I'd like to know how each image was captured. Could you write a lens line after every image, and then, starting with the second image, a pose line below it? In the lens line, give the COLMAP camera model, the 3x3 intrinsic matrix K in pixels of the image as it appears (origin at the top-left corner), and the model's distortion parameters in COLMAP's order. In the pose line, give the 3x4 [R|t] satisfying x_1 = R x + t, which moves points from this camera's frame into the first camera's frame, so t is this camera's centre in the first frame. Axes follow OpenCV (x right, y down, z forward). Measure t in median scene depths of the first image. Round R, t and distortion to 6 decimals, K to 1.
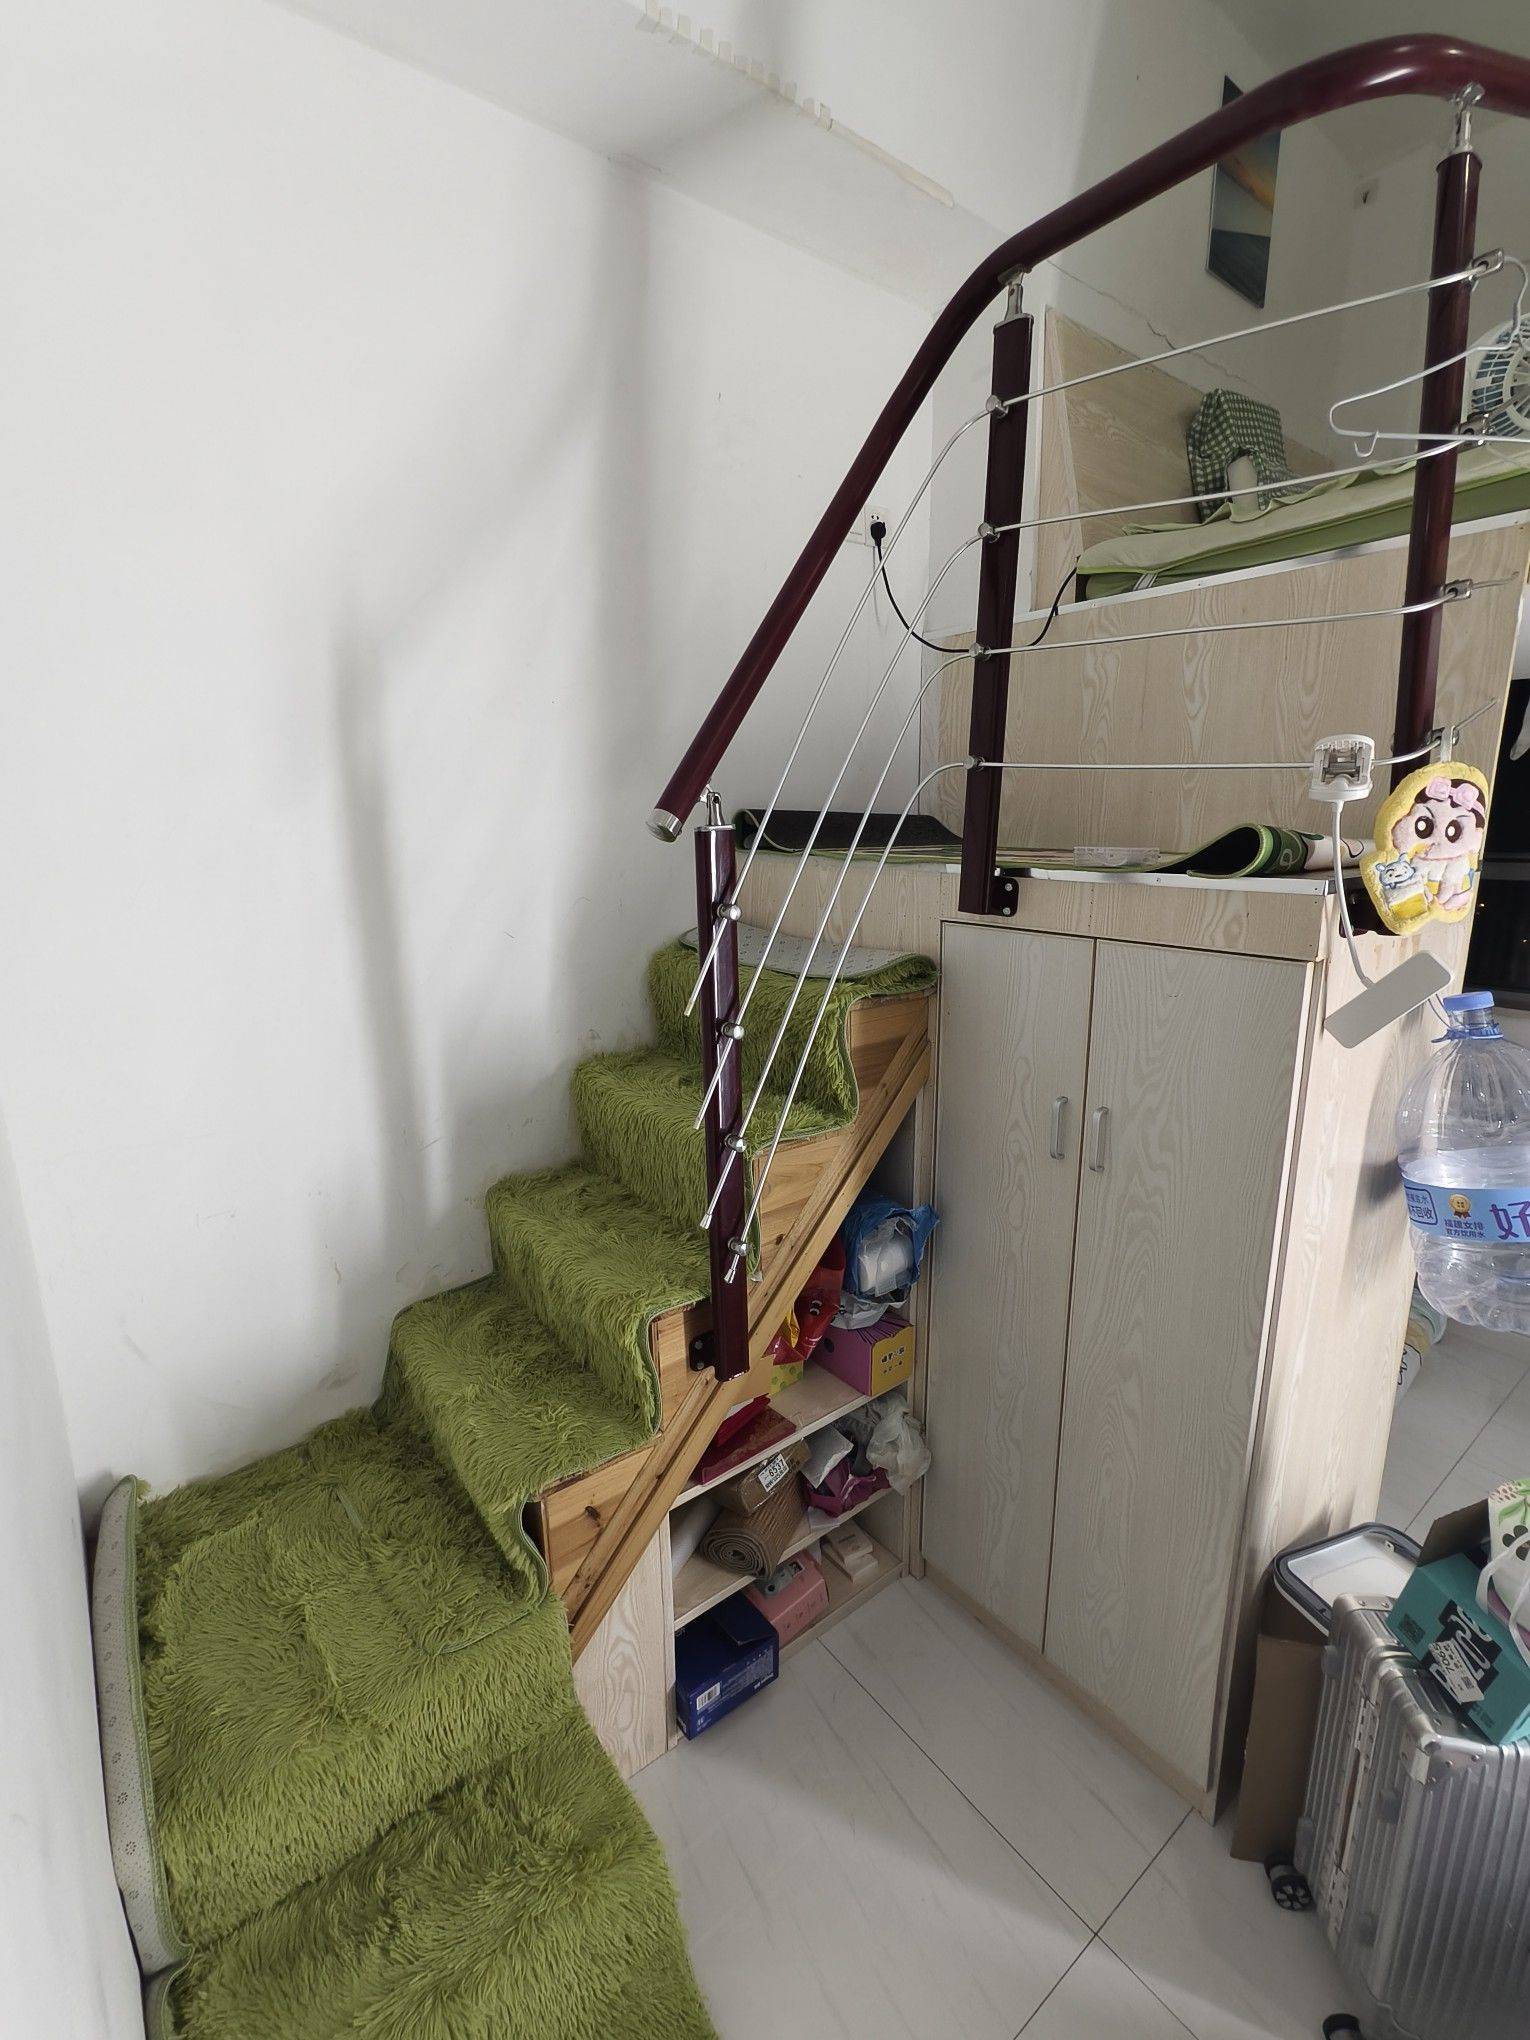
lens RADIAL K [[918.9, 0, 765.0], [0, 918.9, 1020.0], [0, 0, 1]] dist [-0.015294, 0.007796]
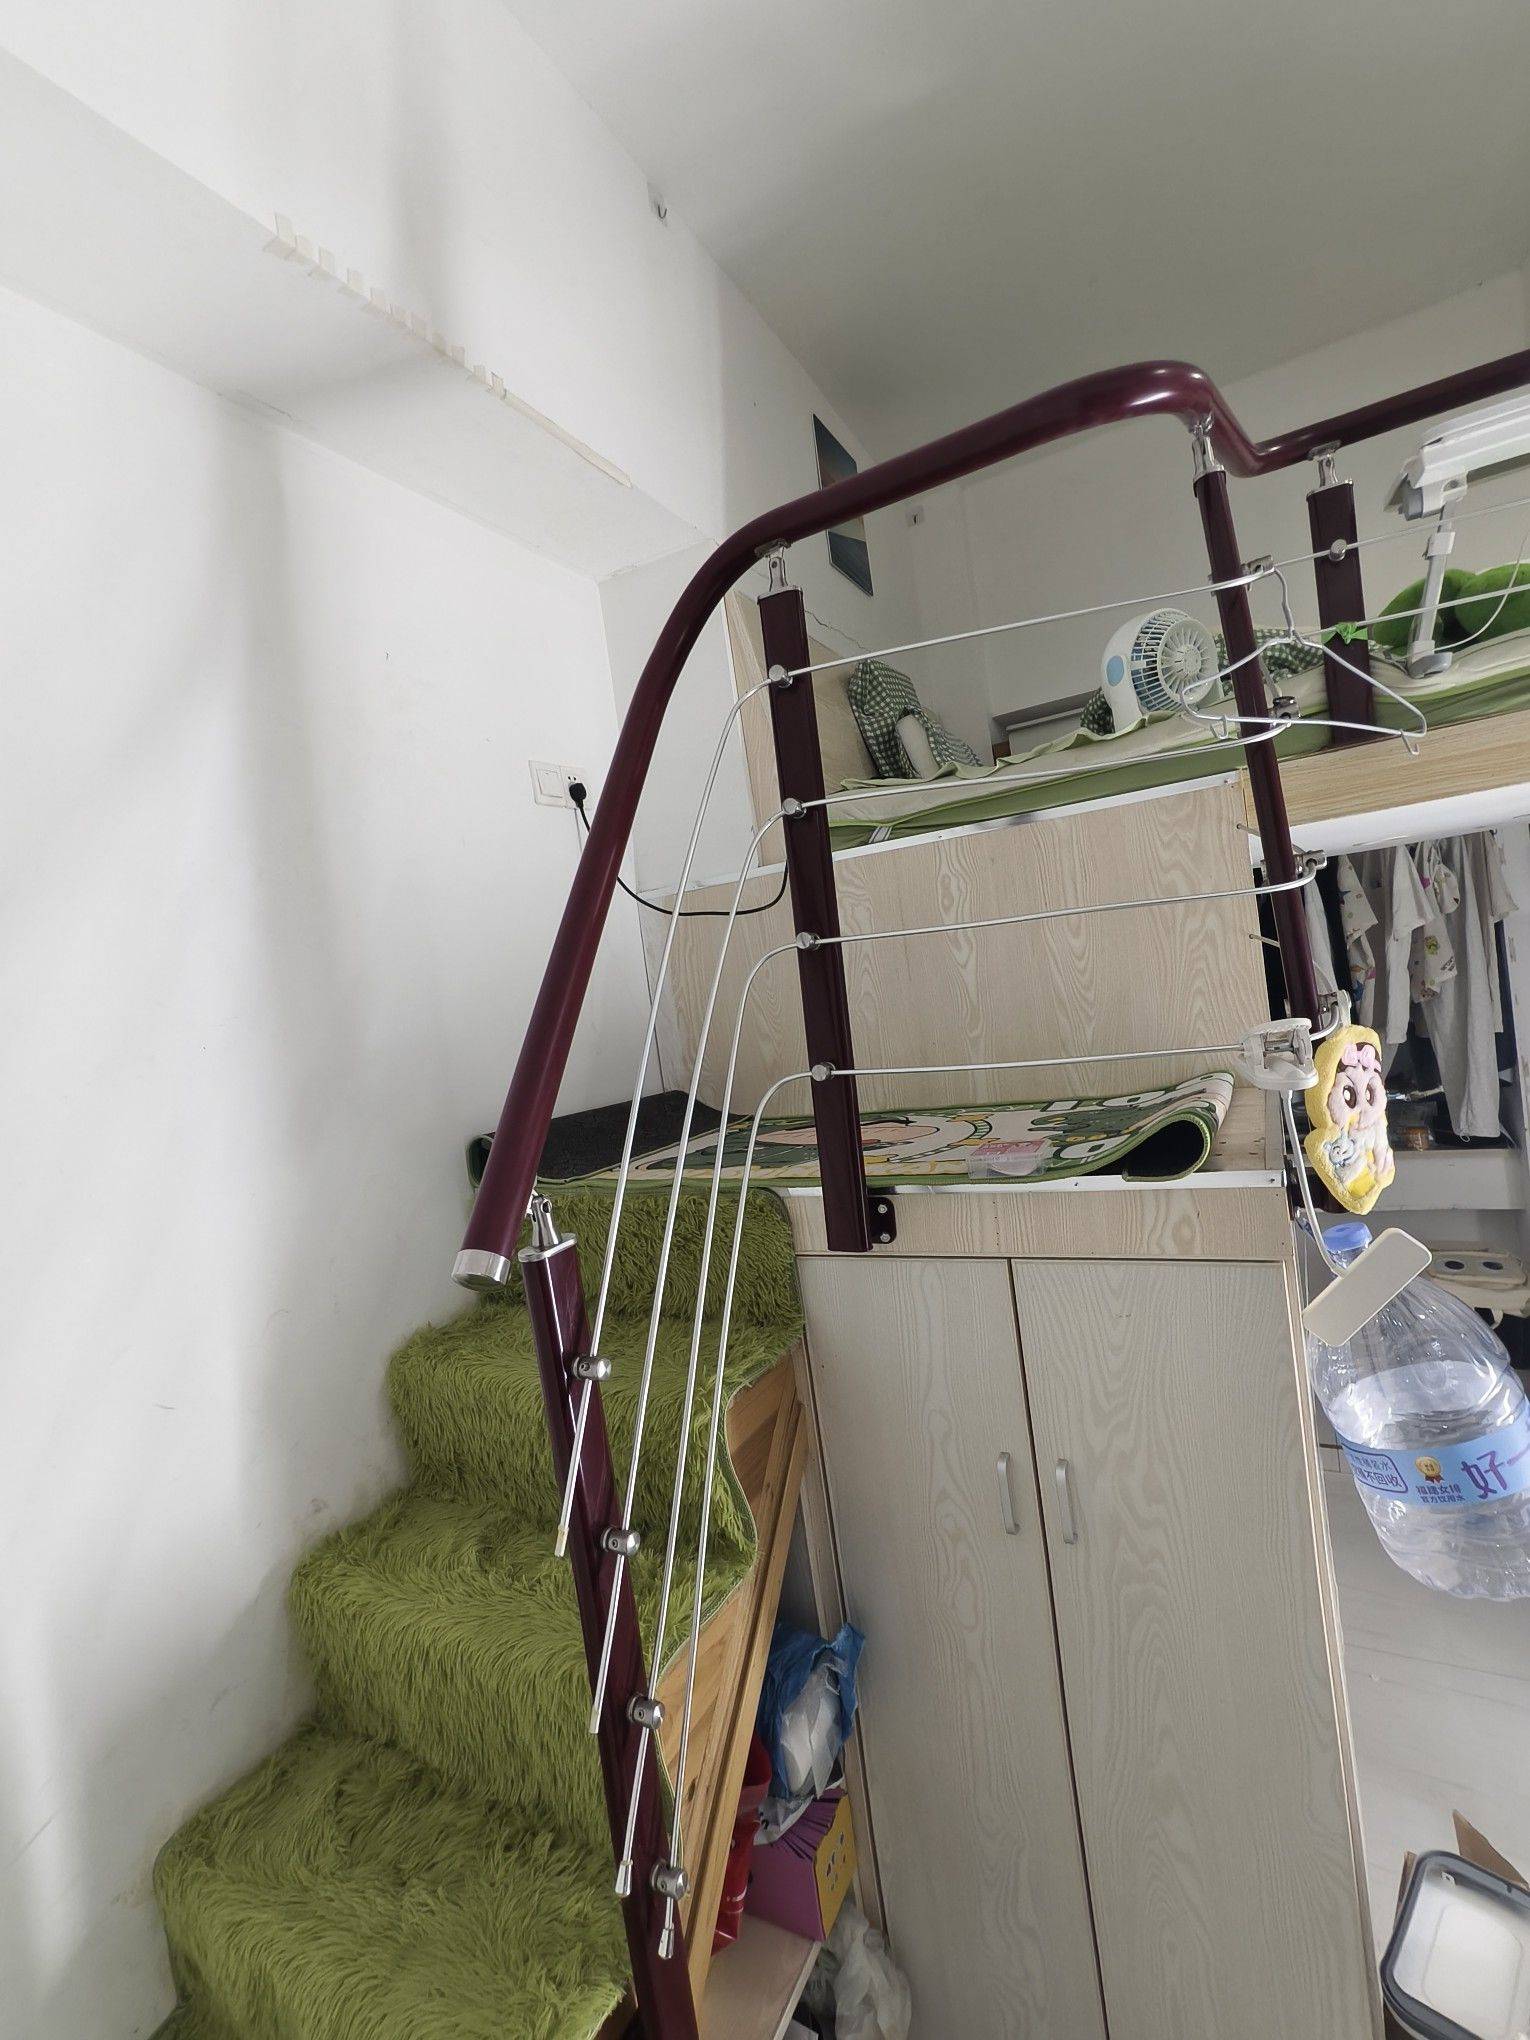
lens RADIAL K [[918.9, 0, 765.0], [0, 918.9, 1020.0], [0, 0, 1]] dist [-0.015294, 0.007796]
pose [[0.916703, -0.129689, 0.377938, -0.118159], [0.208499, 0.962136, -0.175566, -0.180637], [-0.340859, 0.239741, 0.909032, 0.250413]]
